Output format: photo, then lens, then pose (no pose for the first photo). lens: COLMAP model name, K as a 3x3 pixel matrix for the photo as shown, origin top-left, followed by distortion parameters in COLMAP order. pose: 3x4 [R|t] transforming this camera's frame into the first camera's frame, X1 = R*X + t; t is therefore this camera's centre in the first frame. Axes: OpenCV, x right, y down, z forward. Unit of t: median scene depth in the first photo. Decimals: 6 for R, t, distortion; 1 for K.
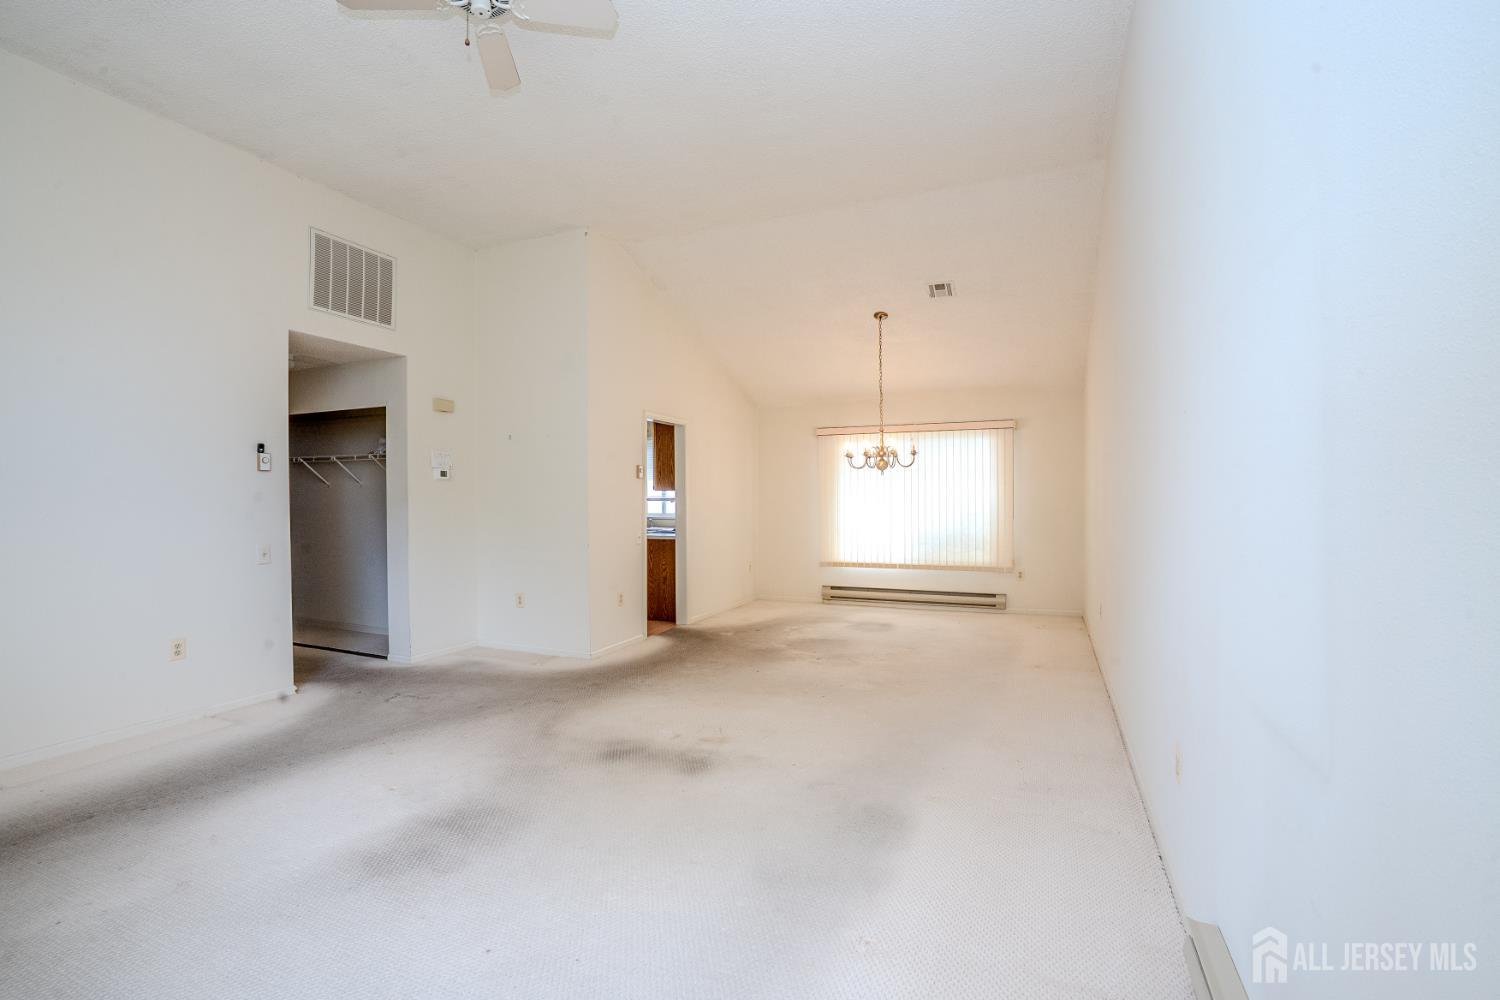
lens RADIAL K [[687.7, 0, 753.0], [0, 687.7, 498.7], [0, 0, 1]] dist [-0.055934, 0.019852]
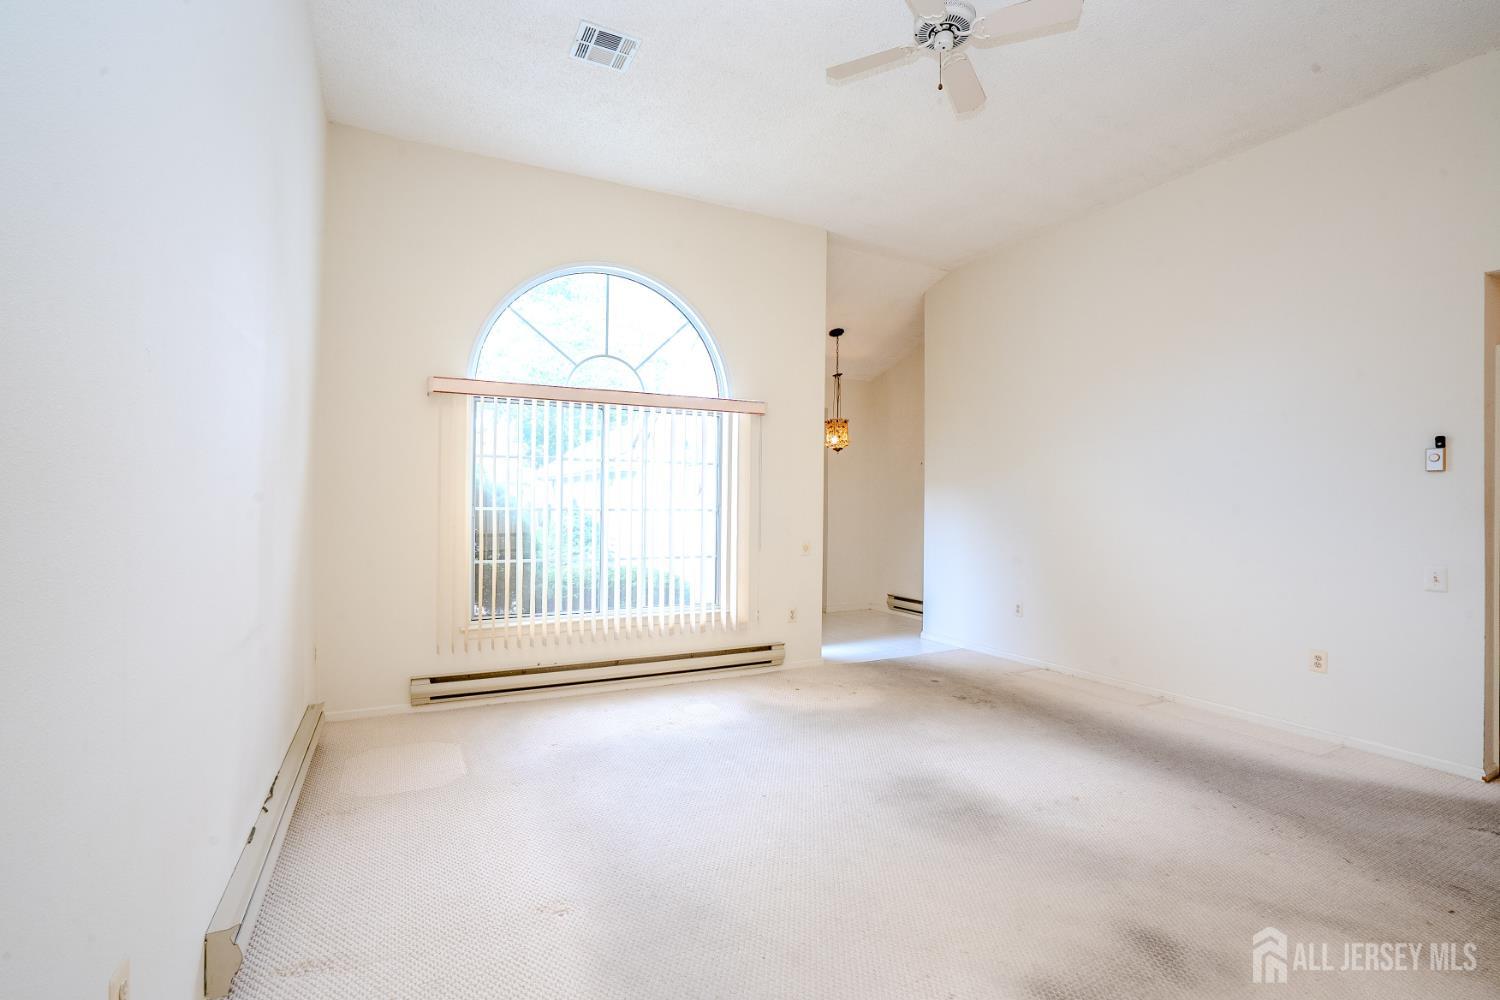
lens RADIAL K [[687.7, 0, 748.2], [0, 687.7, 499.0], [0, 0, 1]] dist [-0.055934, 0.019852]
pose [[-0.639868, -0.005314, -0.768467, 0.245507], [-0.010172, 0.999947, 0.001555, -0.001604], [0.768418, 0.008812, -0.639888, 0.583805]]
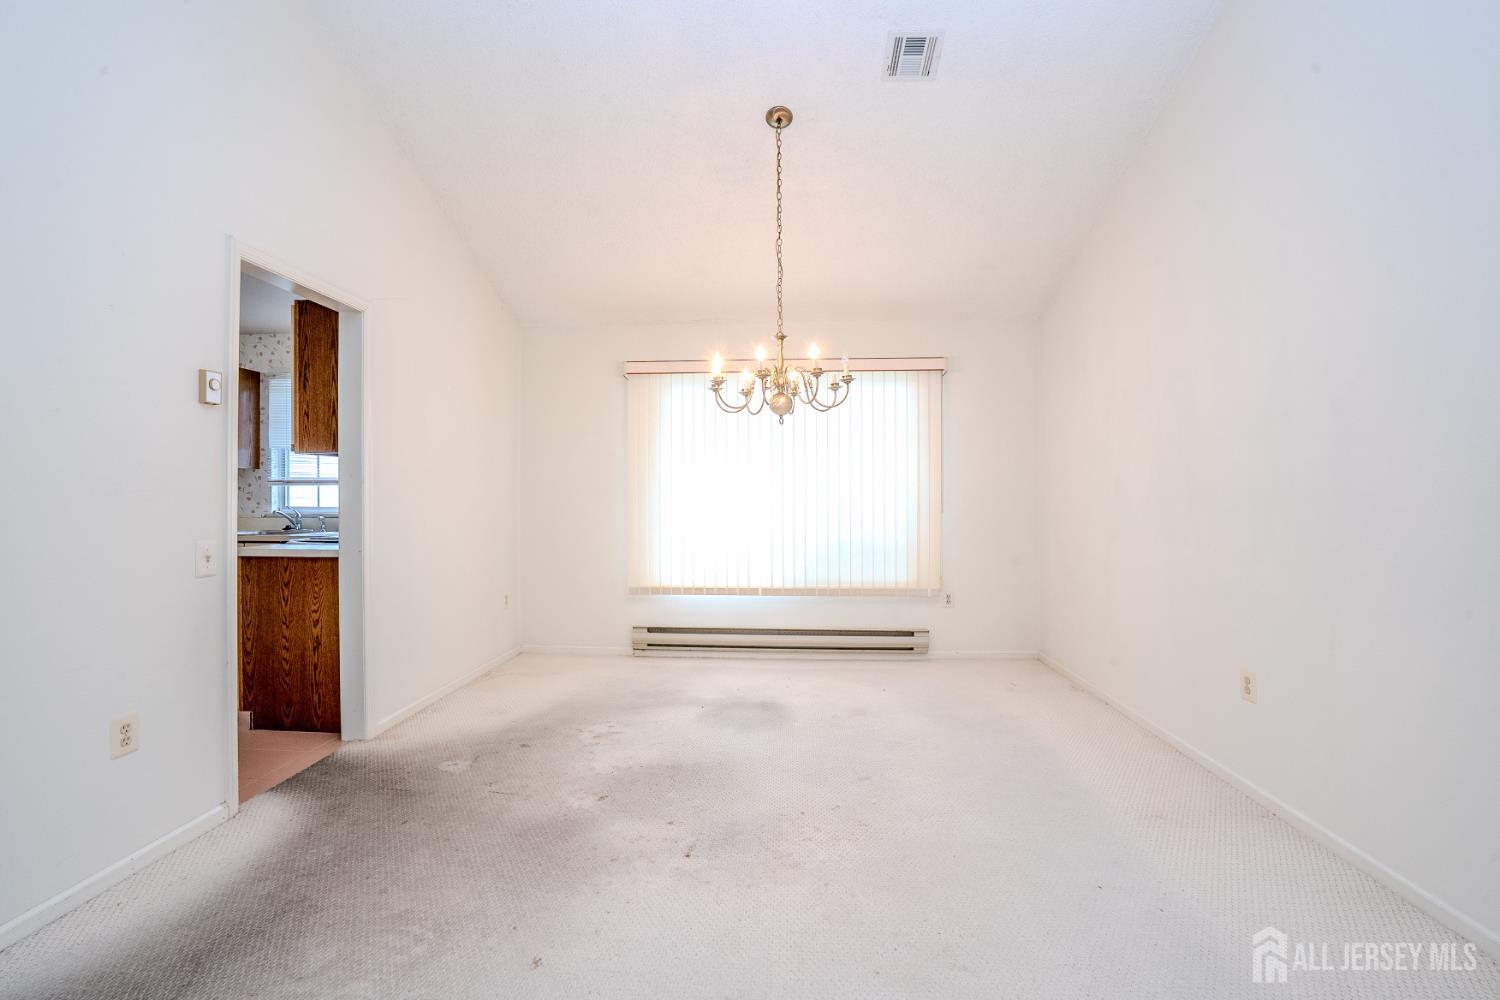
lens RADIAL K [[687.7, 0, 746.1], [0, 687.7, 496.2], [0, 0, 1]] dist [-0.055934, 0.019852]
pose [[0.944095, 0.005027, 0.329636, -0.004110], [-0.002474, 0.999964, -0.008164, 0.022834], [-0.329665, 0.006892, 0.944073, 0.524690]]
